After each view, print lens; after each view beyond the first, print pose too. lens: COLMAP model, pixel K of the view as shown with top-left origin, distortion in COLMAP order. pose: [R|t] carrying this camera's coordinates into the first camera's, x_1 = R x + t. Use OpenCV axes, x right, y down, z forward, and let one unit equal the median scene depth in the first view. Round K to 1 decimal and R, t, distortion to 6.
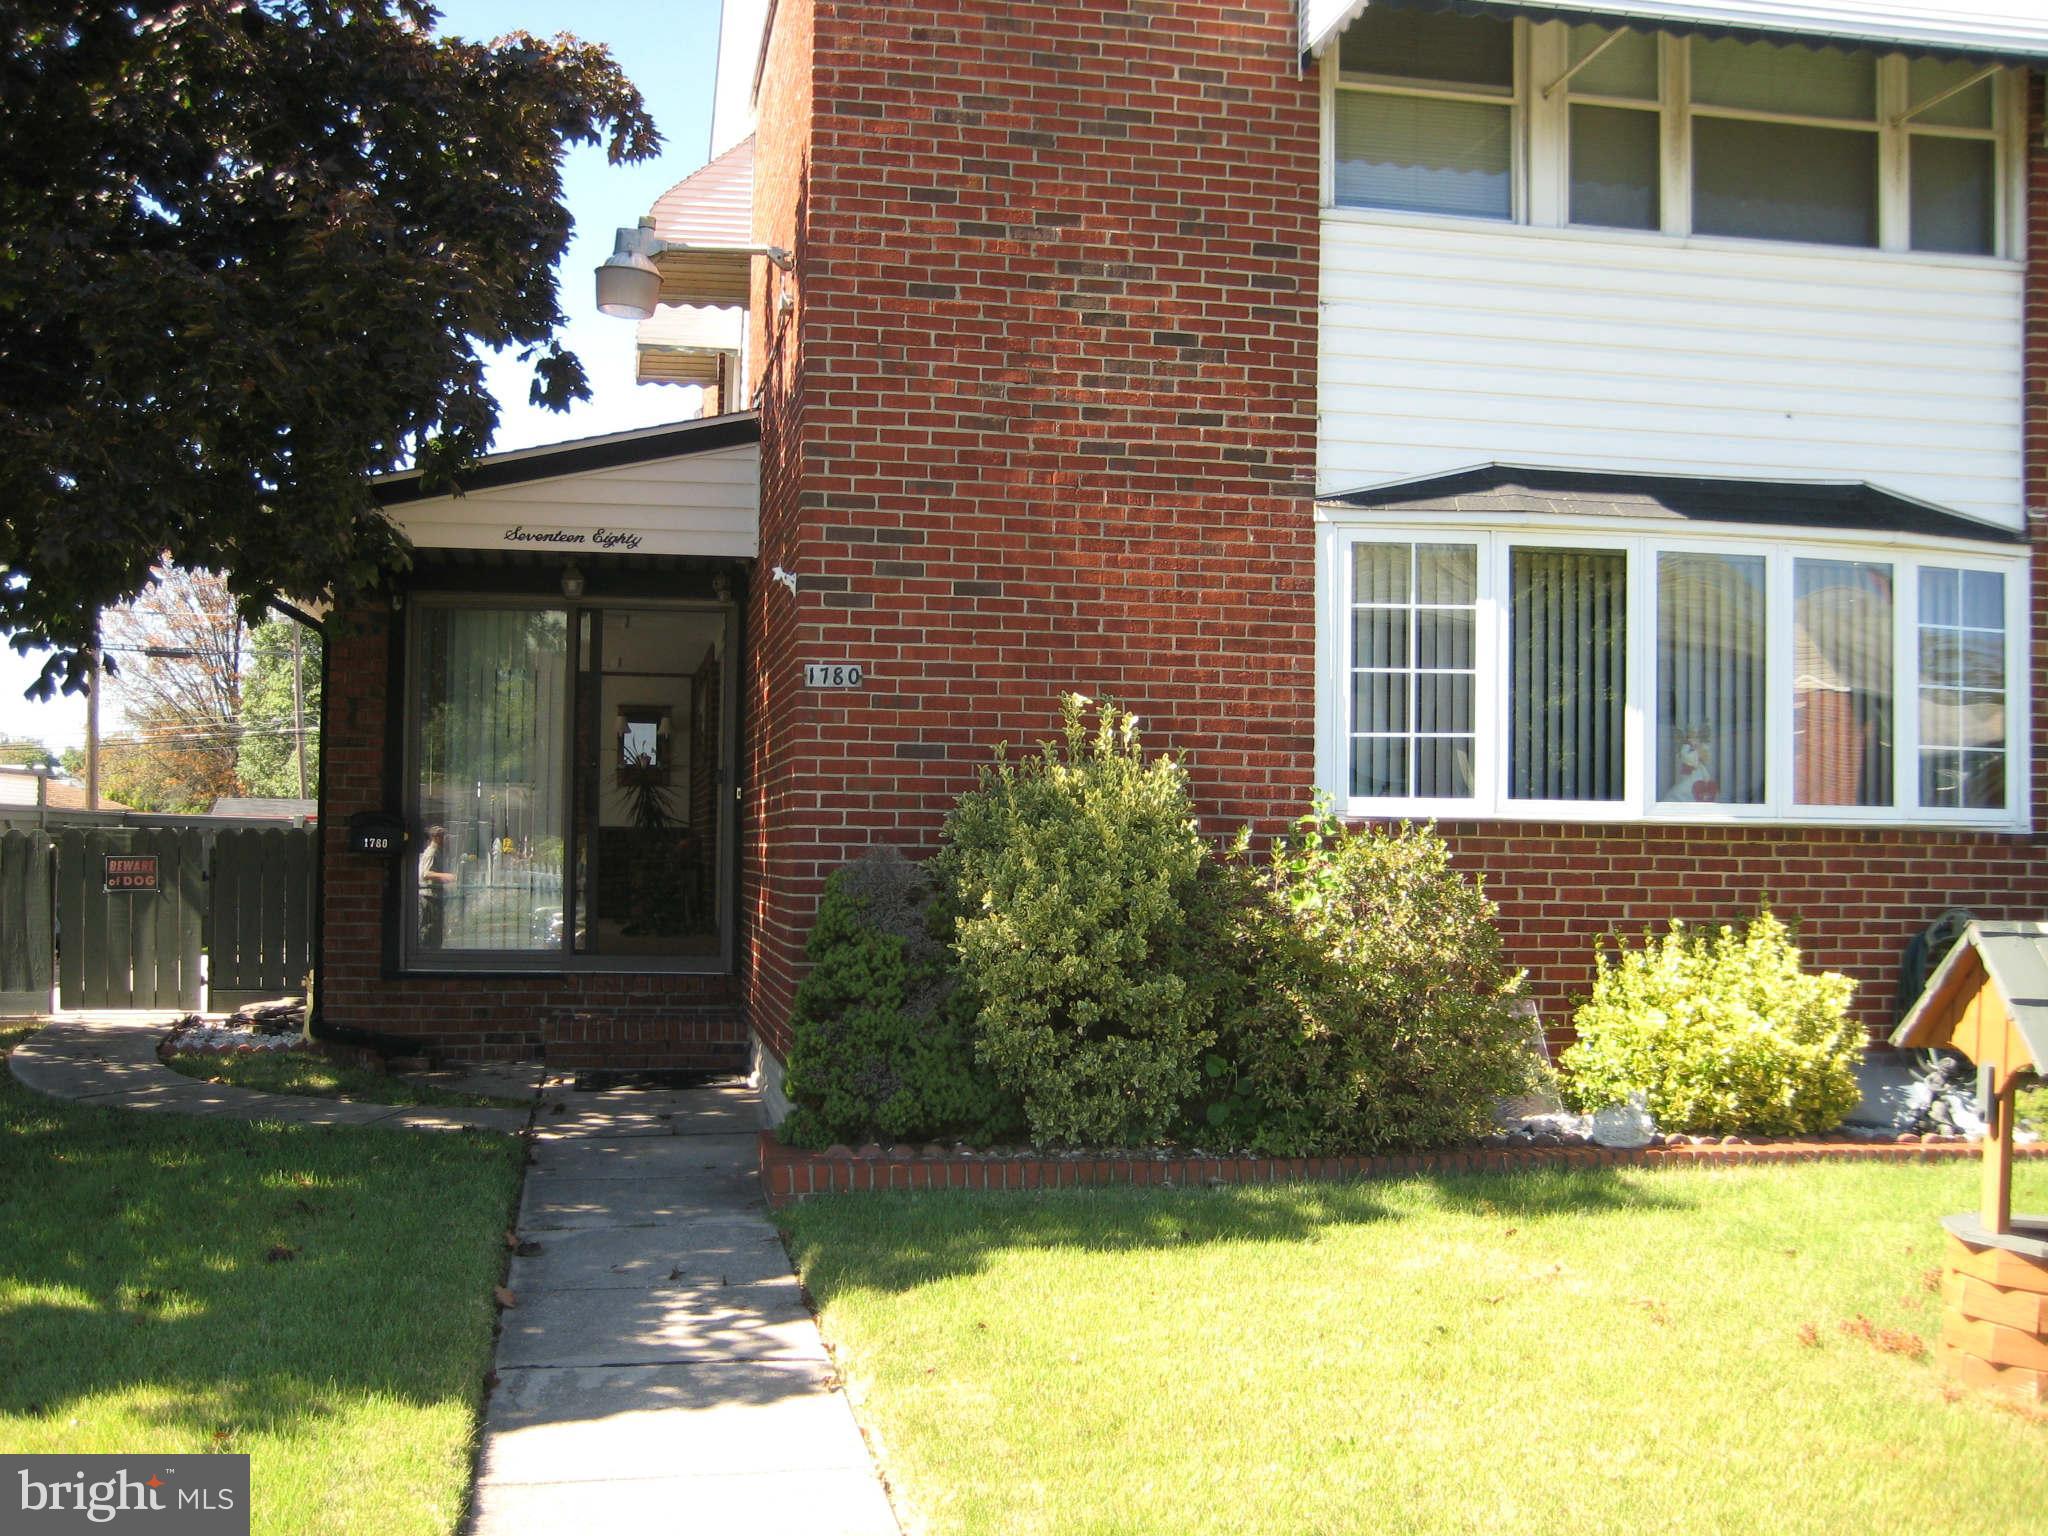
lens RADIAL K [[2131.2, 0, 975.1], [0, 2131.2, 796.3], [0, 0, 1]] dist [-0.165690, 0.246427]
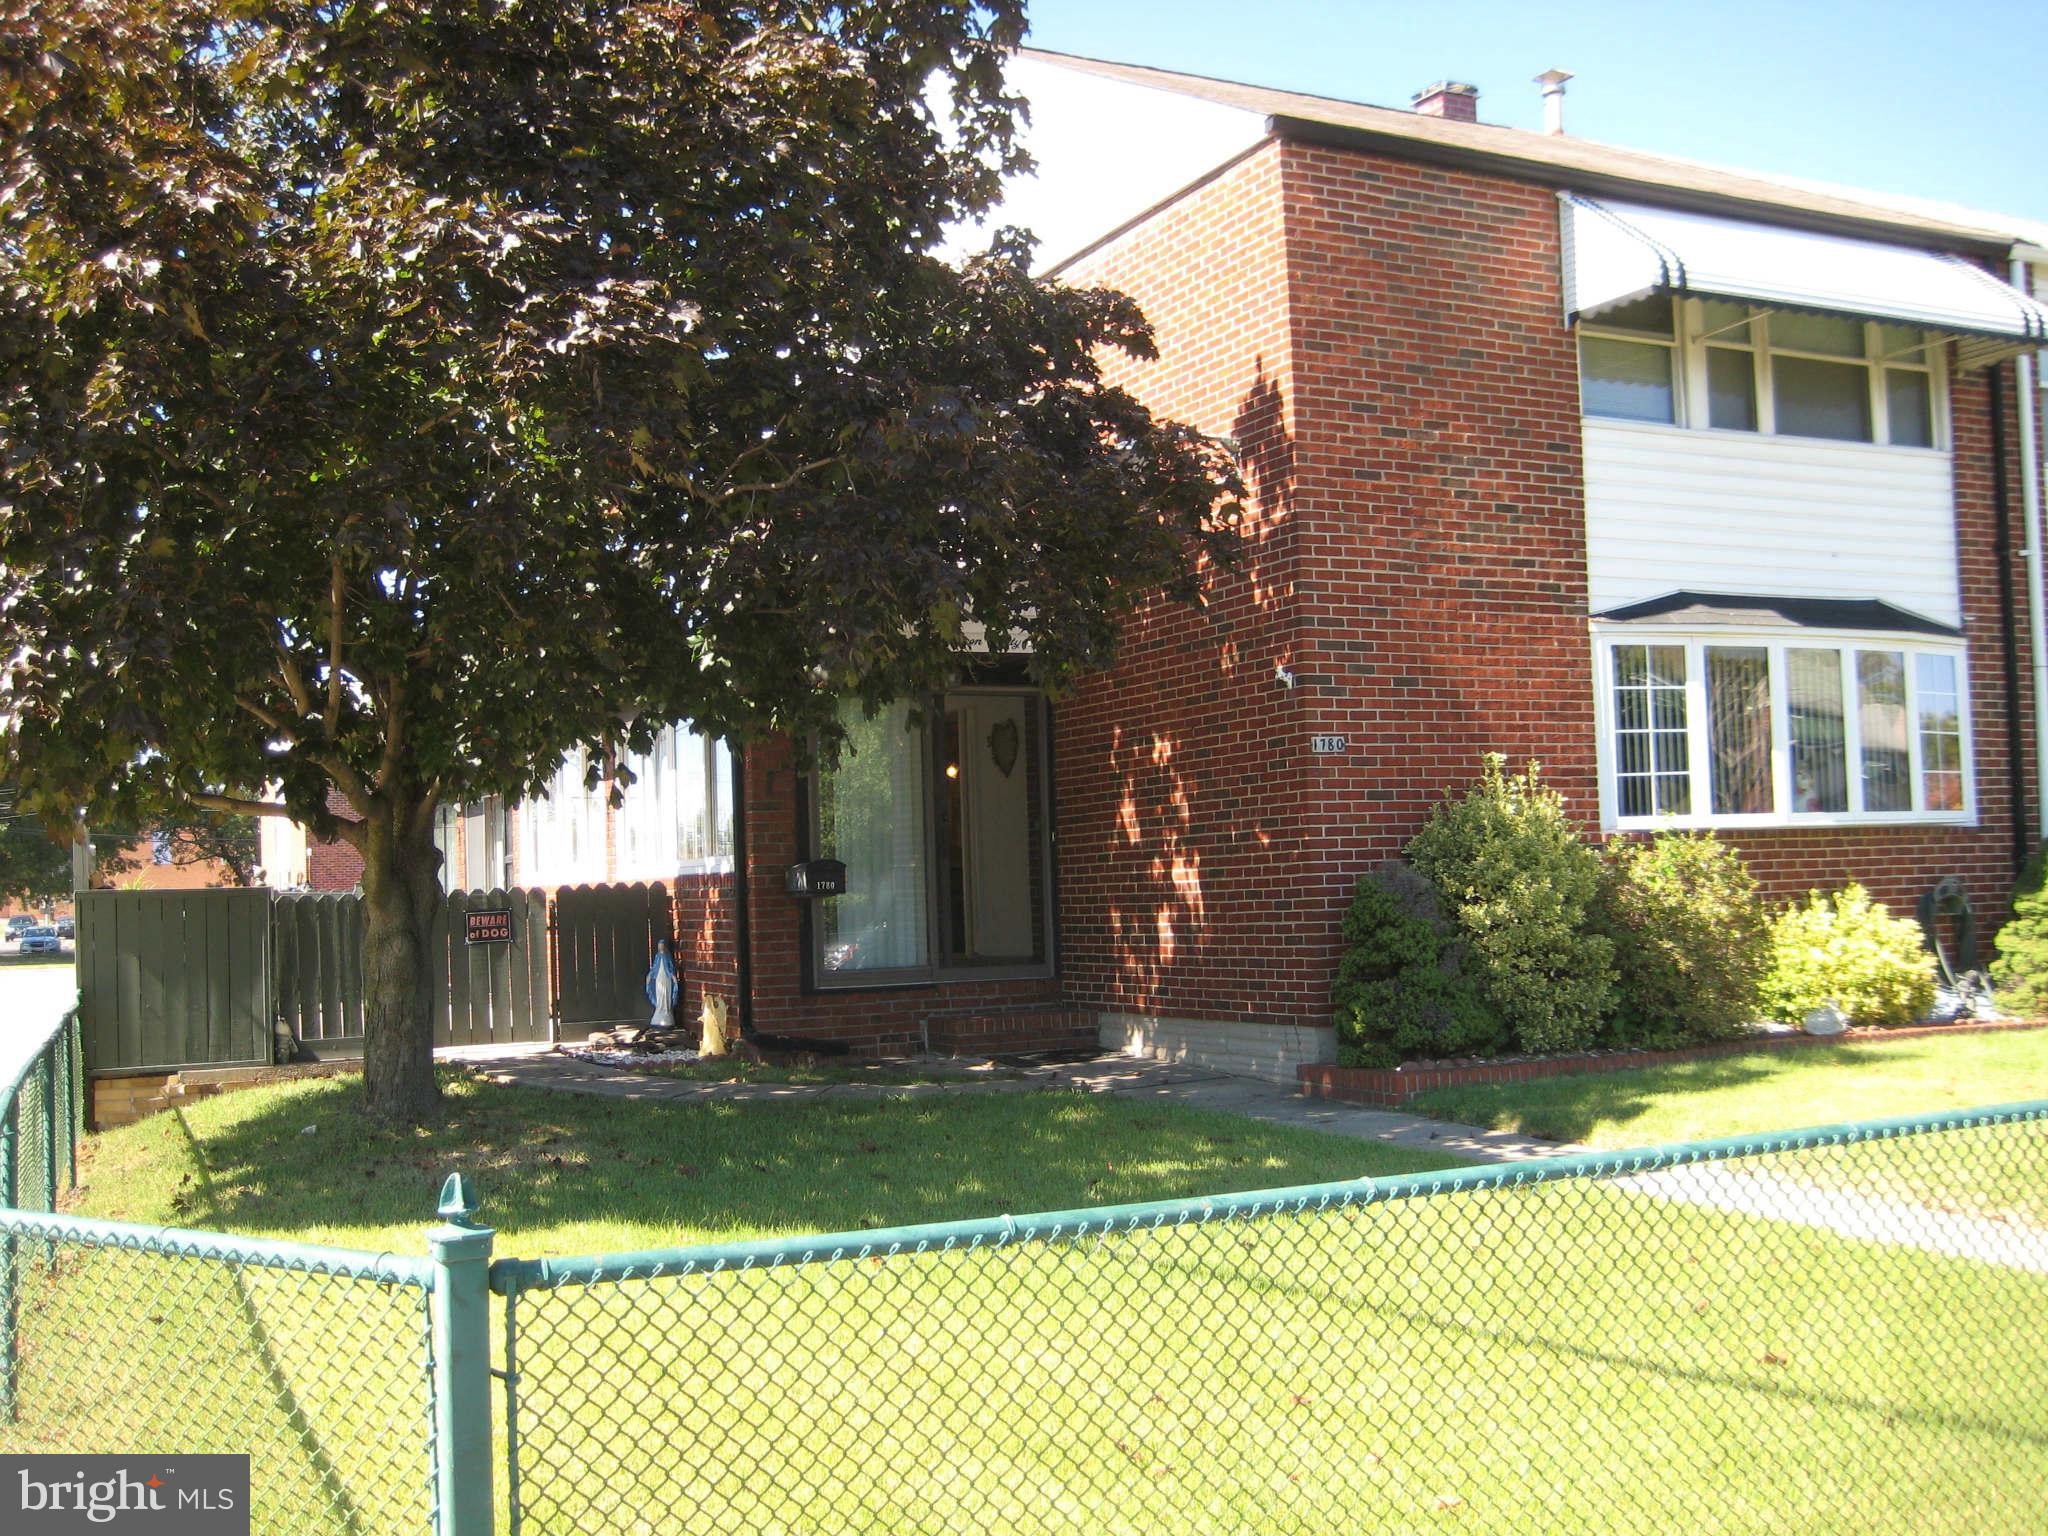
lens RADIAL K [[2131.2, 0, 975.1], [0, 2131.2, 796.3], [0, 0, 1]] dist [-0.165690, 0.246427]
pose [[0.964098, -0.032430, 0.263558, -0.647060], [0.039205, 0.999021, -0.020483, -0.001601], [-0.262636, 0.030081, 0.964426, -0.302267]]
